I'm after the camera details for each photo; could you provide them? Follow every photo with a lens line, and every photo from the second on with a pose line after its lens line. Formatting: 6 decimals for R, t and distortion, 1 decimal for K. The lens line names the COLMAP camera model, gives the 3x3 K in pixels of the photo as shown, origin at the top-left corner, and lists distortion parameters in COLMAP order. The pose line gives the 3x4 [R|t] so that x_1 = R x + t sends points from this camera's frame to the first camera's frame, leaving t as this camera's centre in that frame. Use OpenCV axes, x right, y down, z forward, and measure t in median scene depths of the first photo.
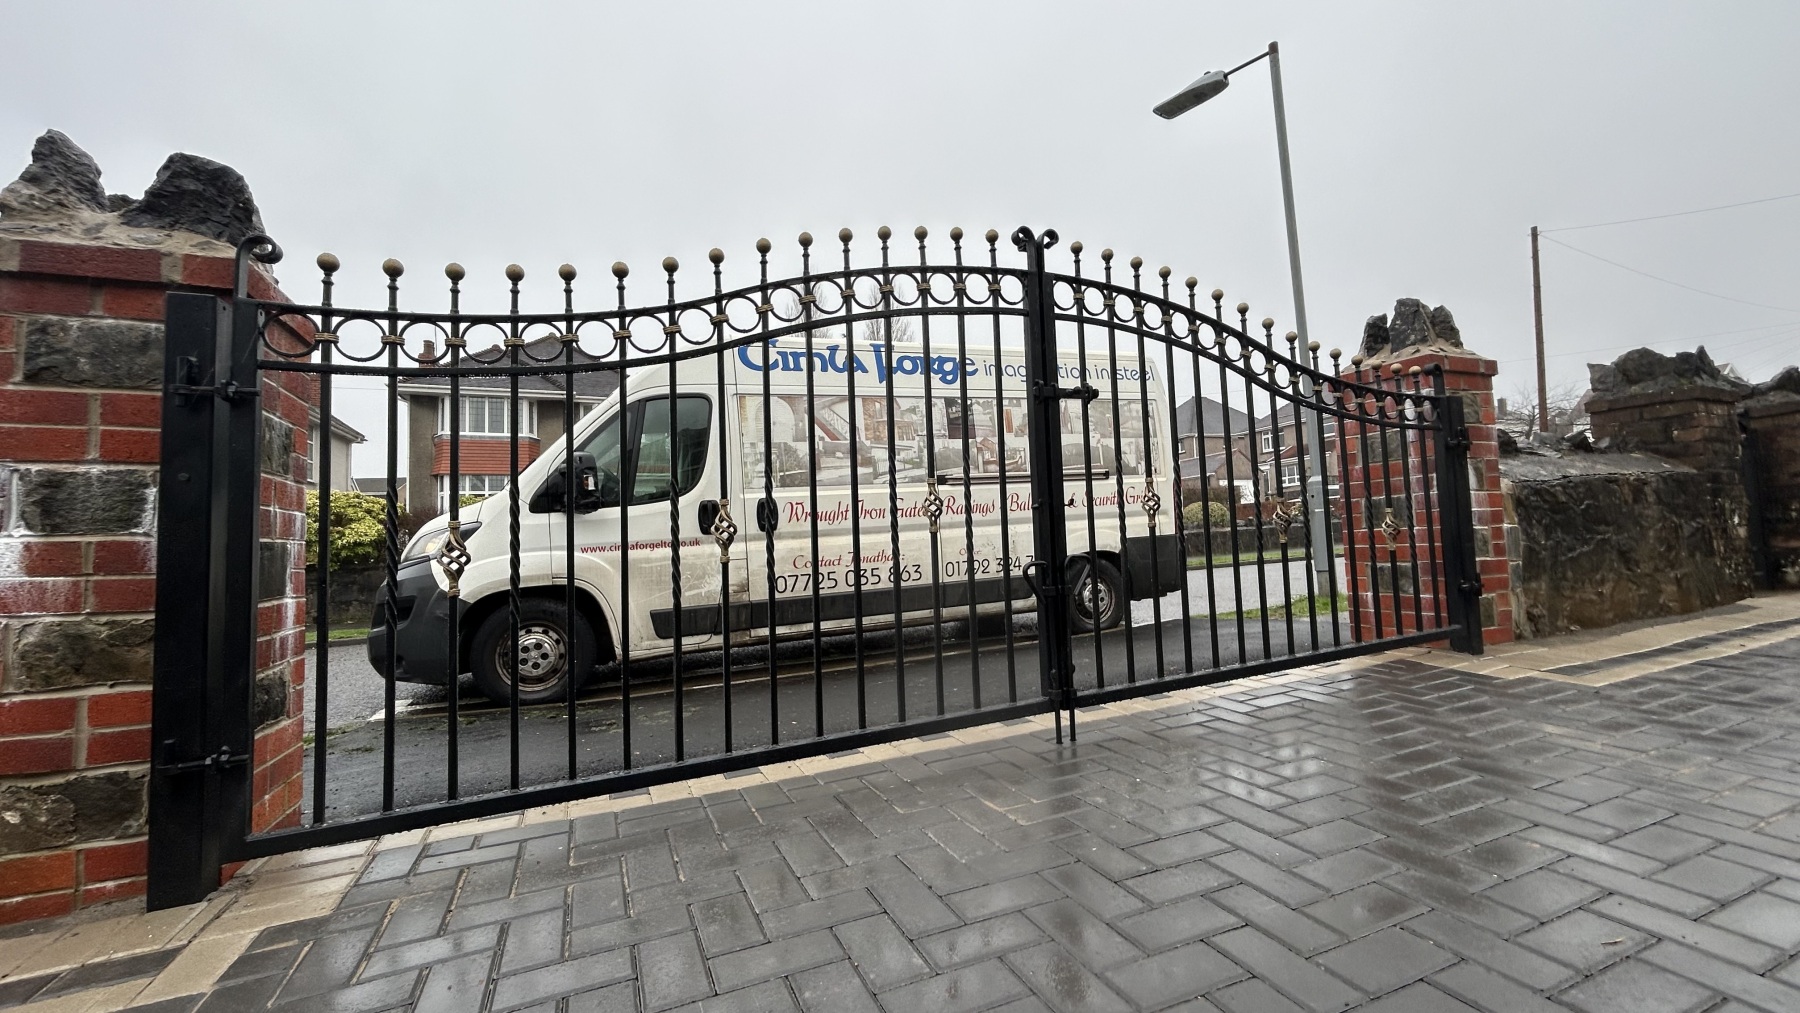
lens RADIAL K [[727.1, 0, 884.4], [0, 727.1, 502.3], [0, 0, 1]] dist [0.013927, 0.000028]
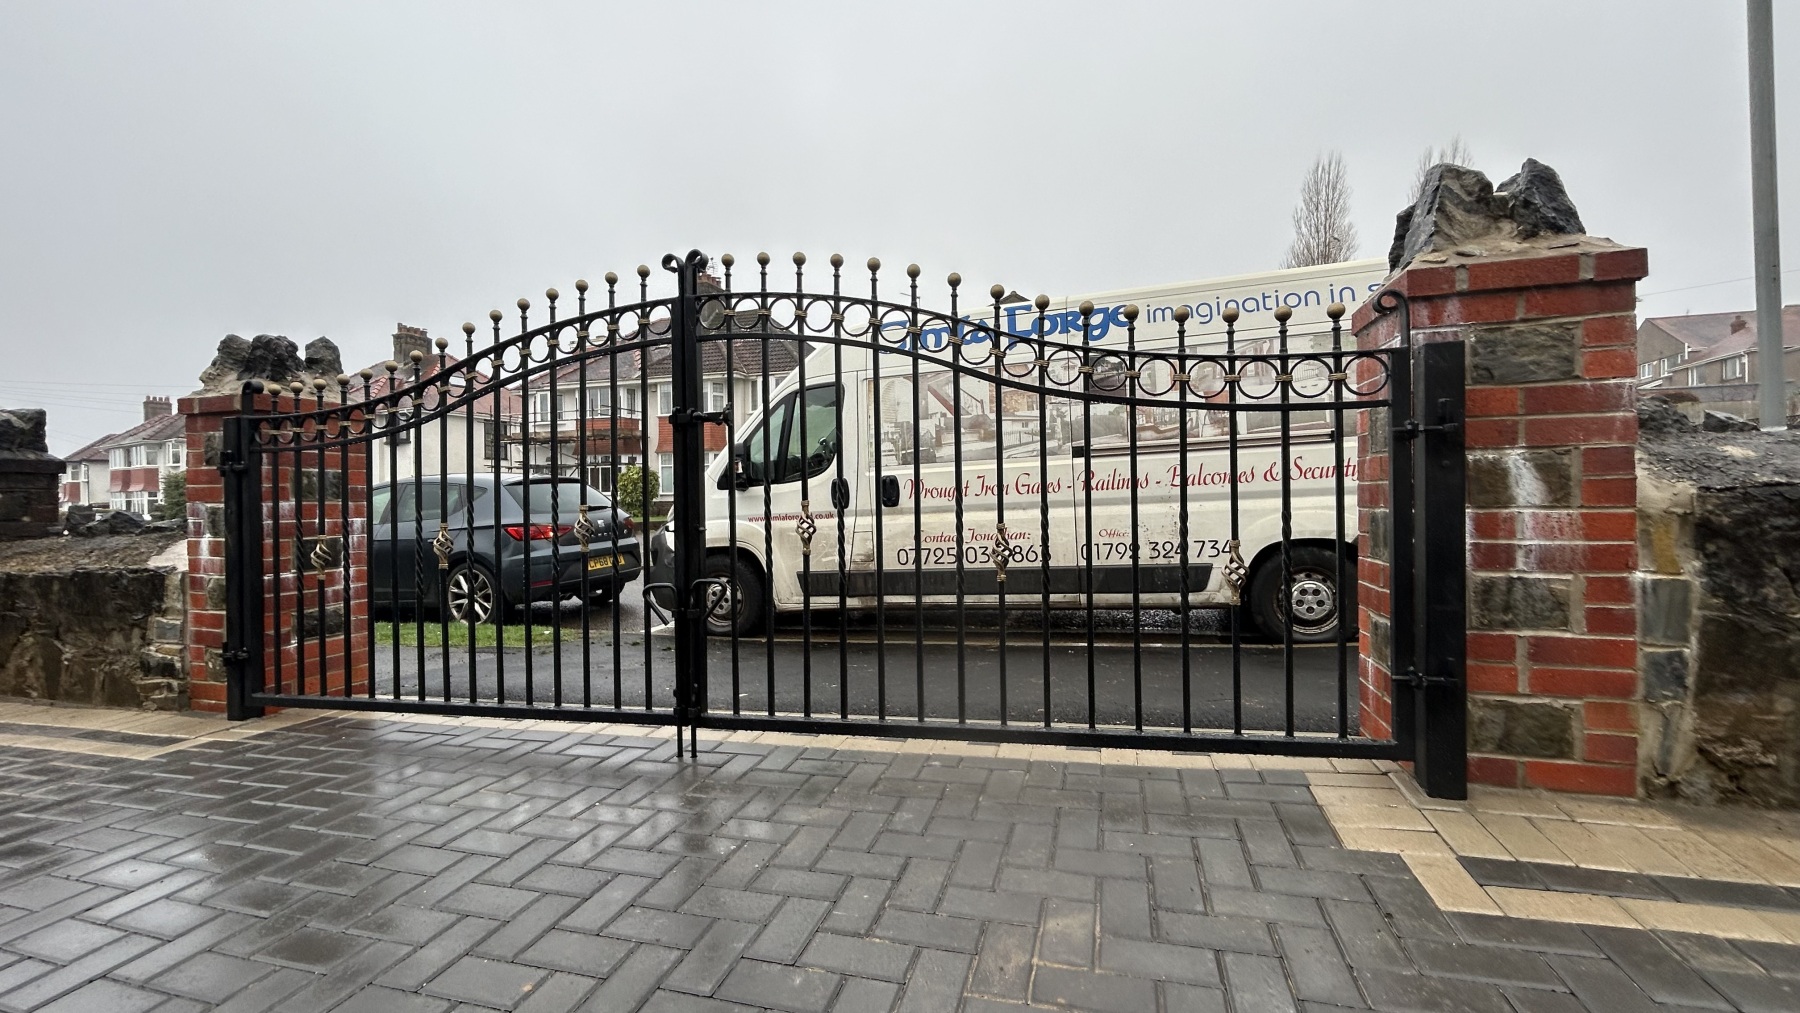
lens RADIAL K [[725.4, 0, 893.7], [0, 725.4, 490.3], [0, 0, 1]] dist [0.001492, 0.000041]
pose [[0.769469, 0.018811, -0.638407, 0.675053], [0.026877, 0.997727, 0.061793, -0.064191], [0.638119, -0.064707, 0.767214, 0.248258]]
